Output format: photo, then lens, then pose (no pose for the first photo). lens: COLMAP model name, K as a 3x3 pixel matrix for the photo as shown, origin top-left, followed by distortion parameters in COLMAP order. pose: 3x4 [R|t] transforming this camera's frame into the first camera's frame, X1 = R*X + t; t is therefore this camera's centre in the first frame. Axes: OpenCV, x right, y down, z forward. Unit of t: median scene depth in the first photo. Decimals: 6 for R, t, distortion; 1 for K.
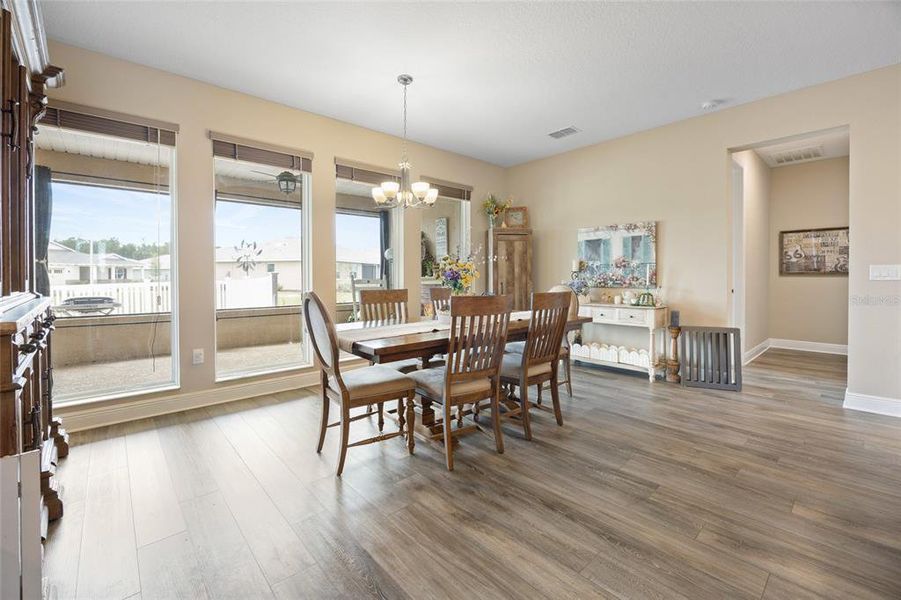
lens RADIAL K [[387.9, 0, 445.7], [0, 387.9, 281.0], [0, 0, 1]] dist [-0.015015, 0.000264]
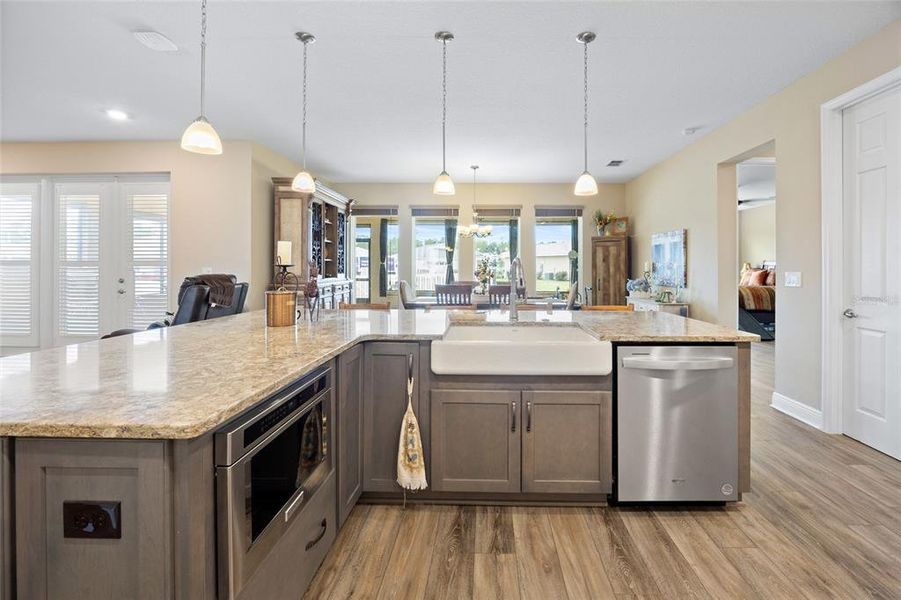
lens RADIAL K [[389.7, 0, 477.6], [0, 389.7, 266.3], [0, 0, 1]] dist [-0.012622, 0.000303]
pose [[0.733119, 0.004114, -0.680088, 0.788621], [-0.013936, 0.999863, -0.008975, -0.023458], [0.679957, 0.016058, 0.733076, -0.231466]]
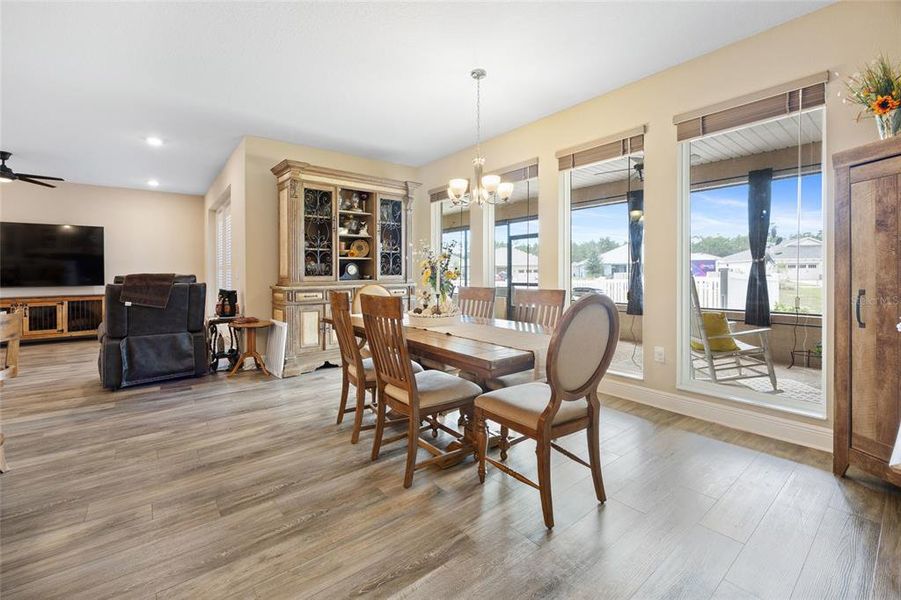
lens RADIAL K [[386.7, 0, 451.9], [0, 386.7, 276.9], [0, 0, 1]] dist [-0.017556, -0.000286]
pose [[-0.062779, 0.010728, -0.997970, 0.592968], [-0.006376, 0.999918, 0.011150, -0.011526], [0.998007, 0.007064, -0.062705, 0.674077]]
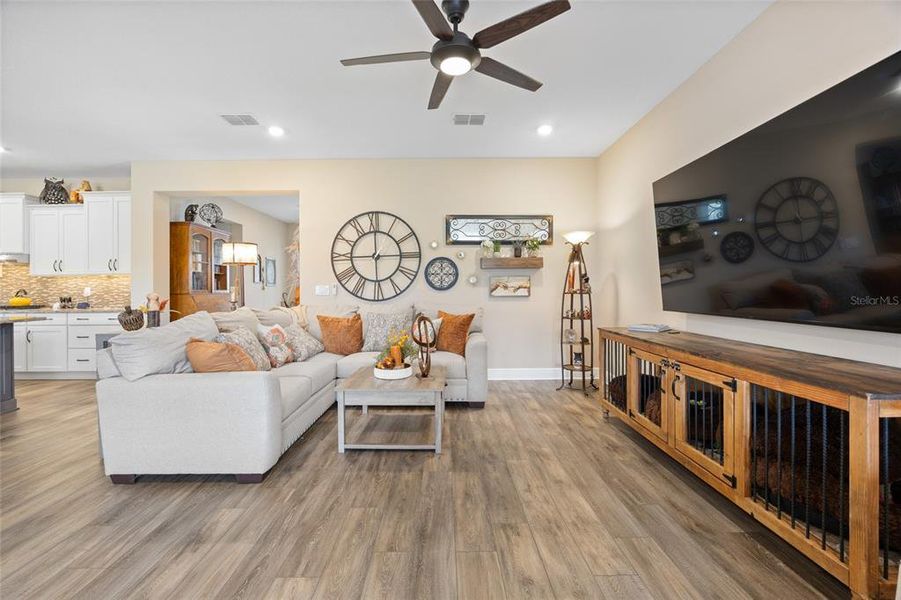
lens RADIAL K [[371.1, 0, 450.5], [0, 371.1, 300.0], [0, 0, 1]] dist [-0.012304, 0.000082]
pose [[-0.747207, -0.009084, 0.664529, -0.701319], [0.015460, 0.999398, 0.031045, 0.004530], [-0.664412, 0.033471, -0.746617, -0.332754]]
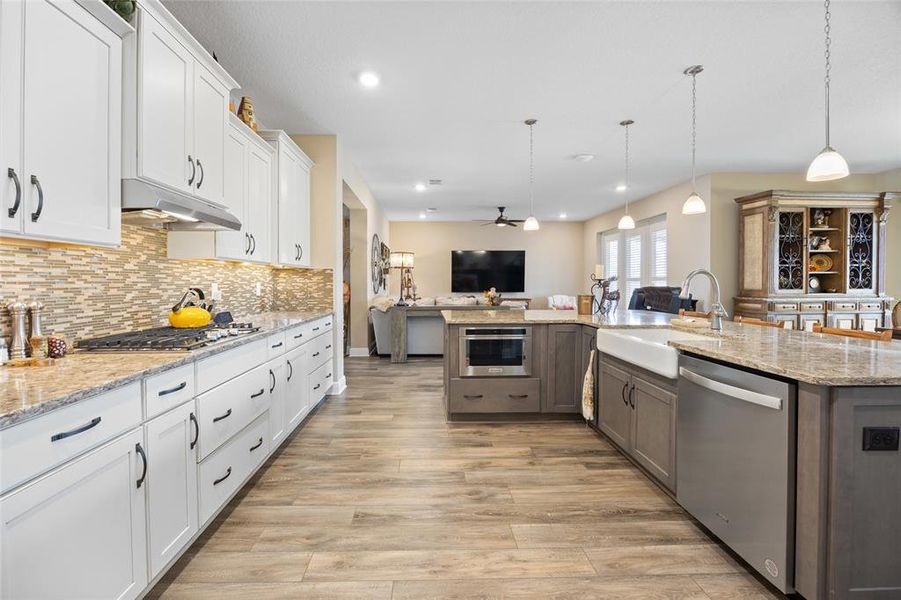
lens RADIAL K [[382.8, 0, 431.2], [0, 382.8, 287.4], [0, 0, 1]] dist [-0.012031, 0.000224]
pose [[-0.659348, 0.014287, -0.751702, 1.102555], [-0.005179, 0.999709, 0.023543, -0.025921], [0.751820, 0.019416, -0.659083, 0.229556]]
